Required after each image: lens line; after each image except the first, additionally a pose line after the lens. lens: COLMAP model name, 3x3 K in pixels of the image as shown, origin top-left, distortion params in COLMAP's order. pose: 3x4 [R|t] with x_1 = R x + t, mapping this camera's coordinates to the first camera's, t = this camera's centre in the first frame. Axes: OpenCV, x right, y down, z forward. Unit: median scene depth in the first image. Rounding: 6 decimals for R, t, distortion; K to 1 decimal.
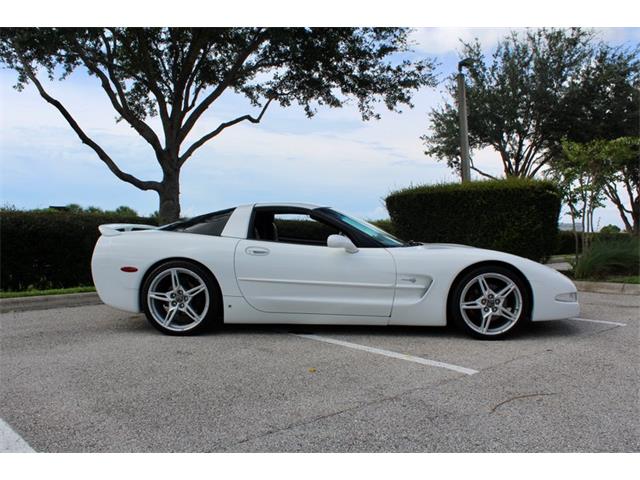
lens RADIAL K [[599.8, 0, 320.0], [0, 599.8, 240.0], [0, 0, 1]] dist [-0.141605, 0.143580]
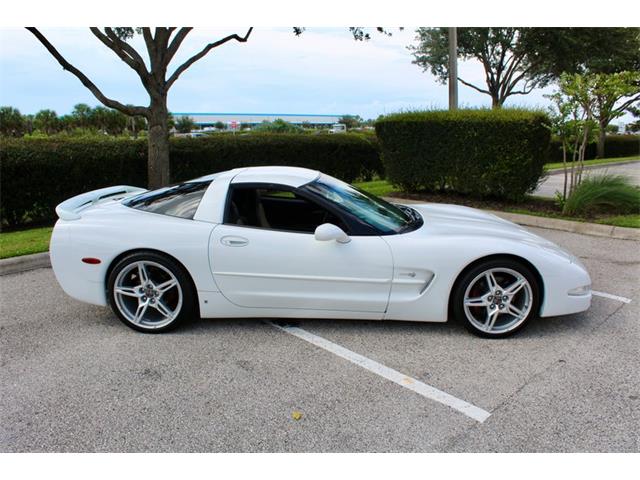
lens RADIAL K [[534.4, 0, 320.0], [0, 534.4, 240.0], [0, 0, 1]] dist [-0.173562, 0.161482]
pose [[0.999838, -0.006381, 0.016837, 0.006745], [0.002822, 0.979071, 0.203498, -0.139541], [-0.017783, -0.203418, 0.978931, 0.240863]]
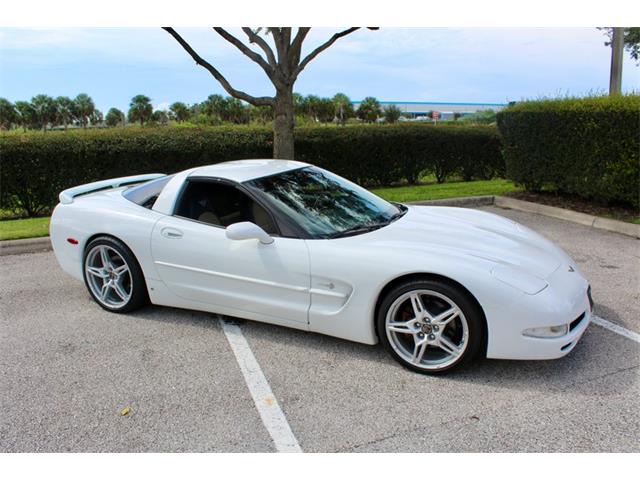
lens RADIAL K [[534.4, 0, 320.0], [0, 534.4, 240.0], [0, 0, 1]] dist [-0.173562, 0.161482]
pose [[0.929296, 0.074061, -0.361834, 0.382797], [0.008220, 0.975299, 0.220737, -0.142193], [0.369245, -0.208104, 0.905732, 0.368626]]
